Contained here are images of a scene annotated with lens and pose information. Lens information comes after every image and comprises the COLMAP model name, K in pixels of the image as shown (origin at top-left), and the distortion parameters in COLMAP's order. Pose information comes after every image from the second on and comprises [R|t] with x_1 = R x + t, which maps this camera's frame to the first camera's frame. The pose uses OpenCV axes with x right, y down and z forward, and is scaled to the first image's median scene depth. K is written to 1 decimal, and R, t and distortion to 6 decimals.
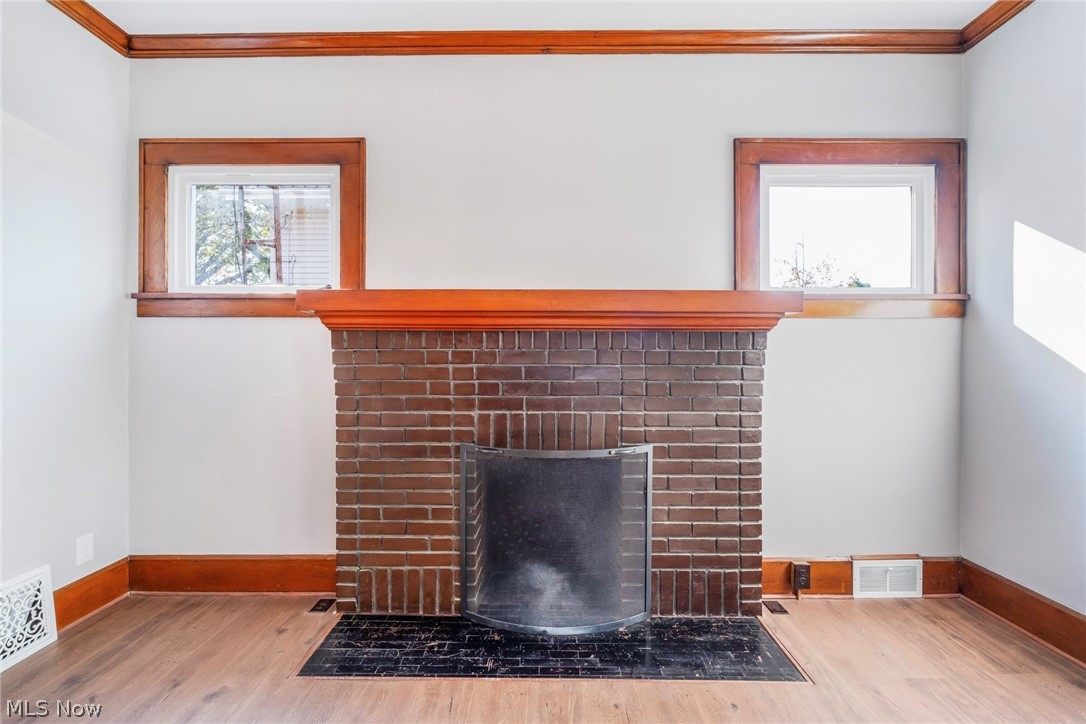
lens RADIAL K [[492.9, 0, 536.0], [0, 492.9, 361.0], [0, 0, 1]] dist [0.000512, 0.000116]
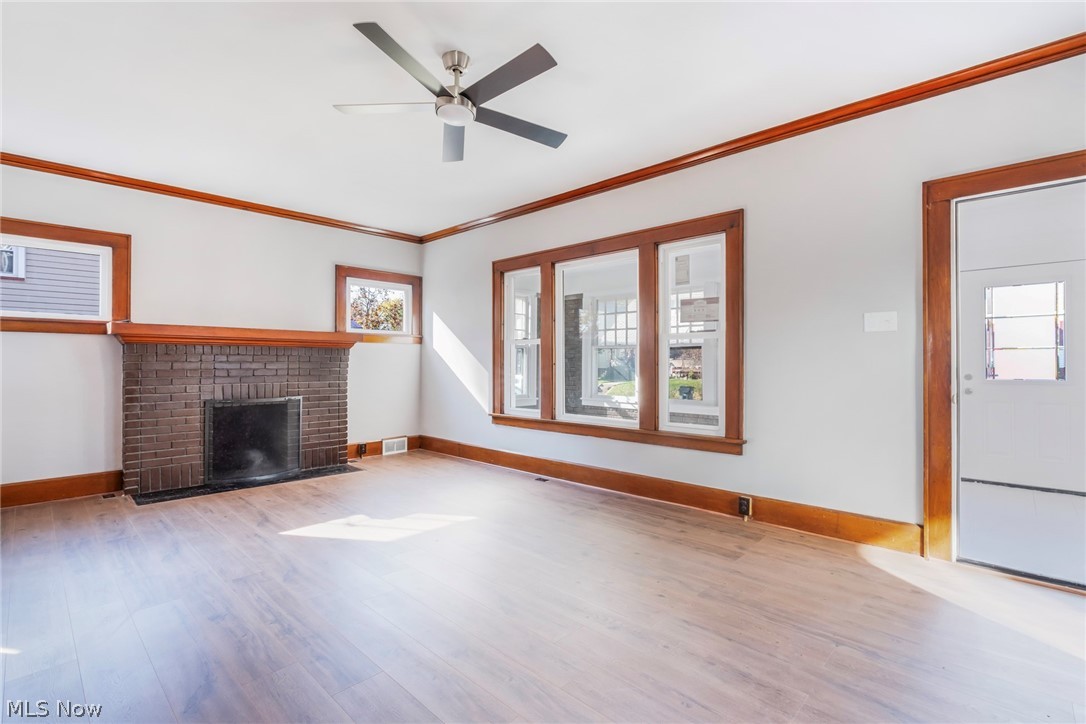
lens RADIAL K [[508.5, 0, 543.0], [0, 508.5, 362.0], [0, 0, 1]] dist [-0.002520, -0.000047]
pose [[0.694088, 0.000729, 0.719889, -0.646683], [0.001177, 0.999997, -0.002147, 0.013650], [-0.719889, 0.002338, 0.694085, -1.371155]]
